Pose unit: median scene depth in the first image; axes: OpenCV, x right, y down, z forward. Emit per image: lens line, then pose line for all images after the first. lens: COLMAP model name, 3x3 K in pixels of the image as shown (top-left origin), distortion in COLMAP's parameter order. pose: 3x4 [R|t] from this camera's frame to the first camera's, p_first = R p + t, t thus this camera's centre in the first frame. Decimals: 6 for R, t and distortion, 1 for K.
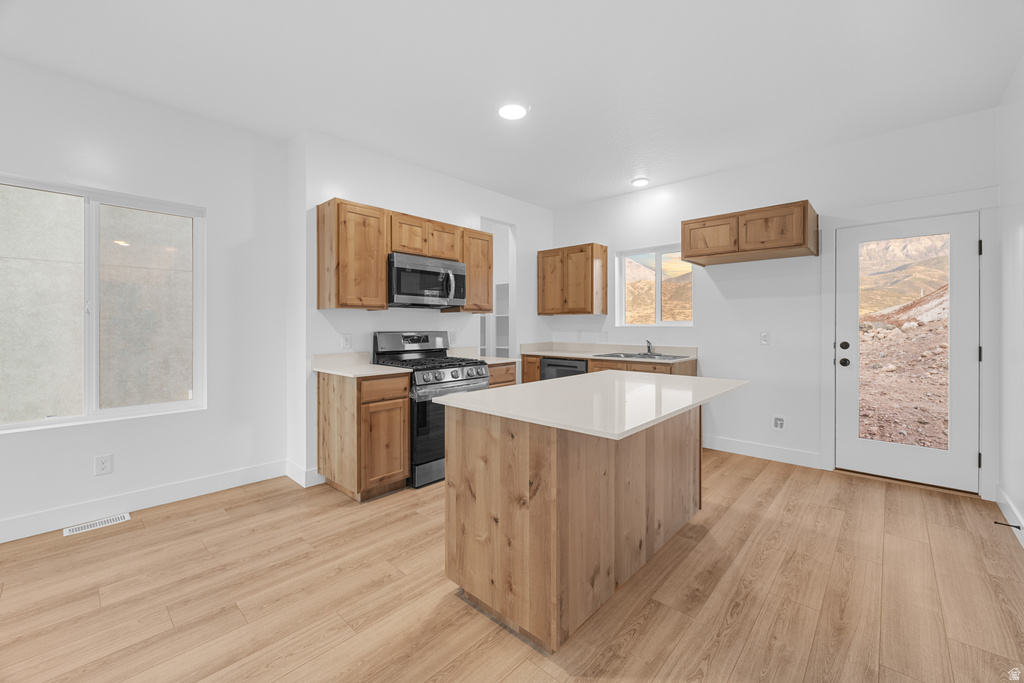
lens RADIAL K [[413.5, 0, 520.7], [0, 413.5, 319.2], [0, 0, 1]] dist [-0.007109, 0.000642]
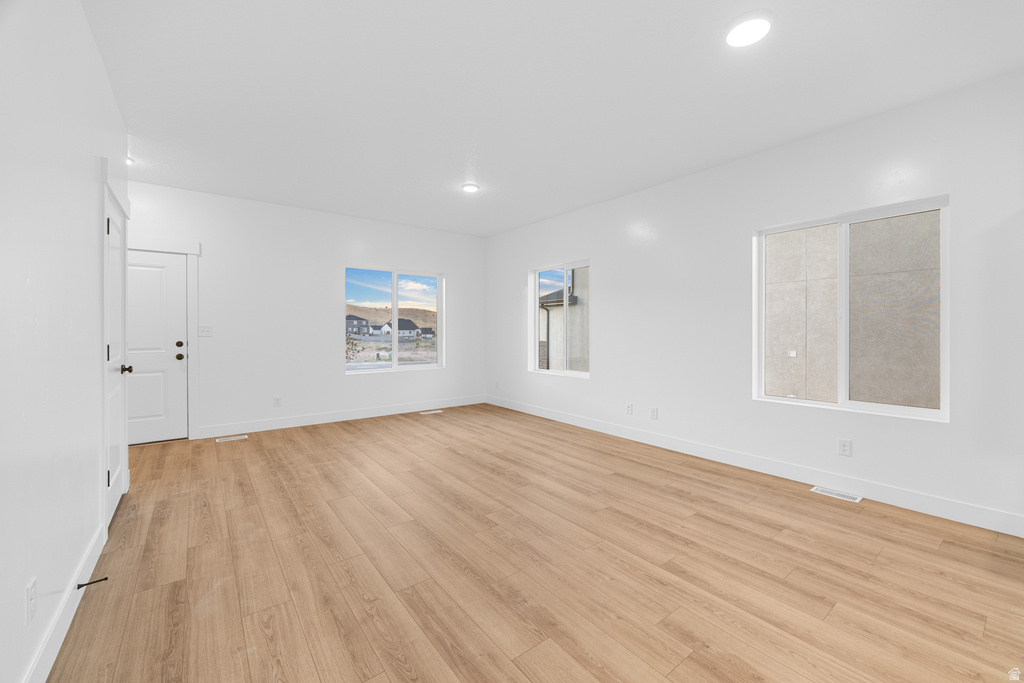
lens RADIAL K [[413.5, 0, 513.3], [0, 413.5, 343.9], [0, 0, 1]] dist [-0.007109, 0.000642]
pose [[-0.183541, 0.033241, -0.982450, 0.291205], [0.017721, 0.999378, 0.030504, 0.006927], [0.982852, -0.011811, -0.184016, 0.283641]]
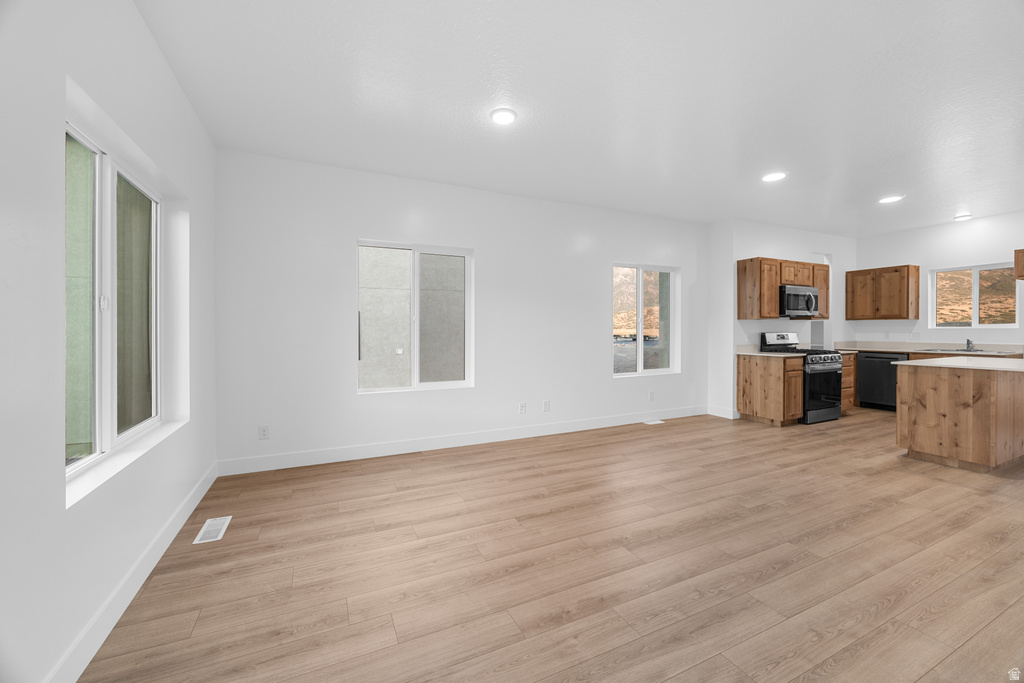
lens RADIAL K [[413.5, 0, 512.5], [0, 413.5, 331.8], [0, 0, 1]] dist [-0.007109, 0.000642]
pose [[0.925970, -0.003481, -0.377581, -0.880291], [0.011395, 0.999760, 0.018728, -0.018896], [0.377425, -0.021644, 0.925787, -1.220078]]
